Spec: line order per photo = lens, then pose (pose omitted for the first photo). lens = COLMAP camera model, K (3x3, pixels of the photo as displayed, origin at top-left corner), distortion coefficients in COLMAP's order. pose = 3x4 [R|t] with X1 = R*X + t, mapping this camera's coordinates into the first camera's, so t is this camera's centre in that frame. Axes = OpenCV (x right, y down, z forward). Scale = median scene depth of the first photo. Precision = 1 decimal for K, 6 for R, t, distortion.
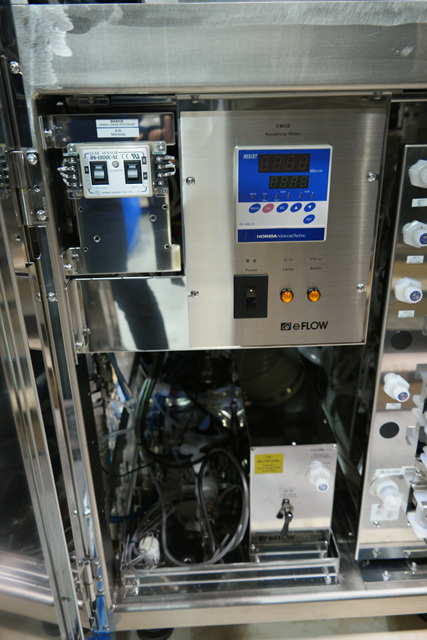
lens RADIAL K [[510.0, 0, 211.2], [0, 510.0, 318.7], [0, 0, 1]] dist [0.023279, -0.003965]
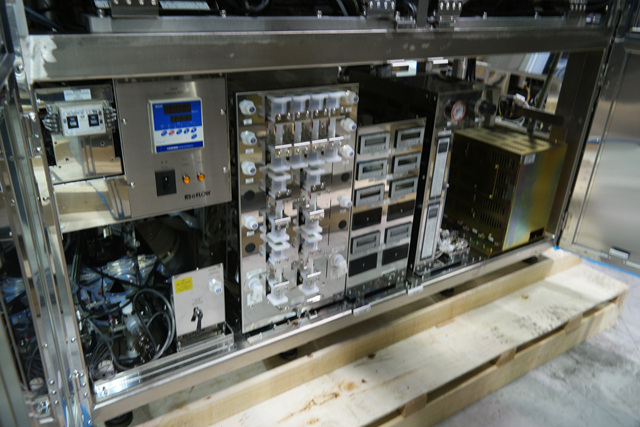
lens RADIAL K [[510.0, 0, 314.9], [0, 510.0, 215.0], [0, 0, 1]] dist [0.023279, -0.003965]
pose [[0.863667, -0.162882, 0.477021, -0.352860], [0.144654, 0.986636, 0.074992, 0.008935], [-0.482861, 0.004234, 0.875687, -0.813972]]
